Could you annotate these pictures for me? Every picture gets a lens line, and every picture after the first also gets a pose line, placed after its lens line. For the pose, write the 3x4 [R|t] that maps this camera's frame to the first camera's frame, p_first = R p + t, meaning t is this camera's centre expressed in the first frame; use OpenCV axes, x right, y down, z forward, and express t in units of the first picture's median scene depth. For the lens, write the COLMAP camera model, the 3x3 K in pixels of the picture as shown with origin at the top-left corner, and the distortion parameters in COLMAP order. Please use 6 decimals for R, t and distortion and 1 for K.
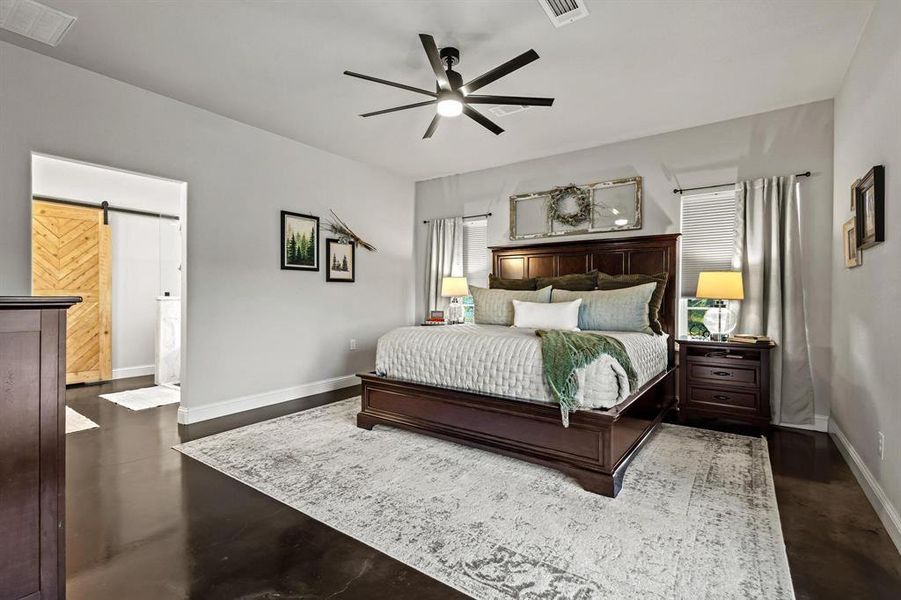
lens RADIAL K [[413.3, 0, 452.0], [0, 413.3, 299.4], [0, 0, 1]] dist [0.002967, 0.000026]
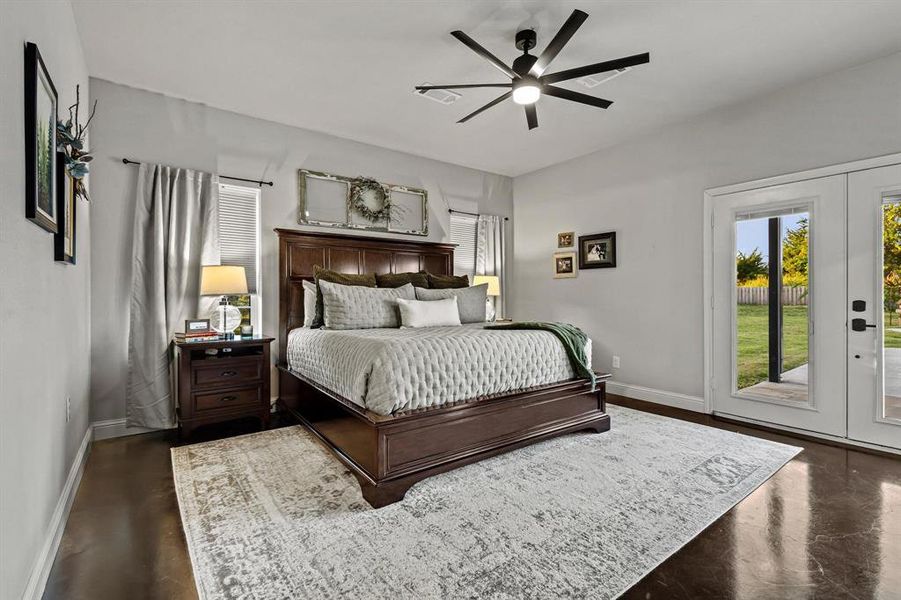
lens RADIAL K [[413.3, 0, 452.0], [0, 413.3, 299.4], [0, 0, 1]] dist [0.002967, 0.000026]
pose [[0.306812, -0.017249, 0.951614, -1.101885], [0.010585, 0.999836, 0.014710, -0.014331], [-0.951711, 0.005560, 0.306944, 1.001785]]
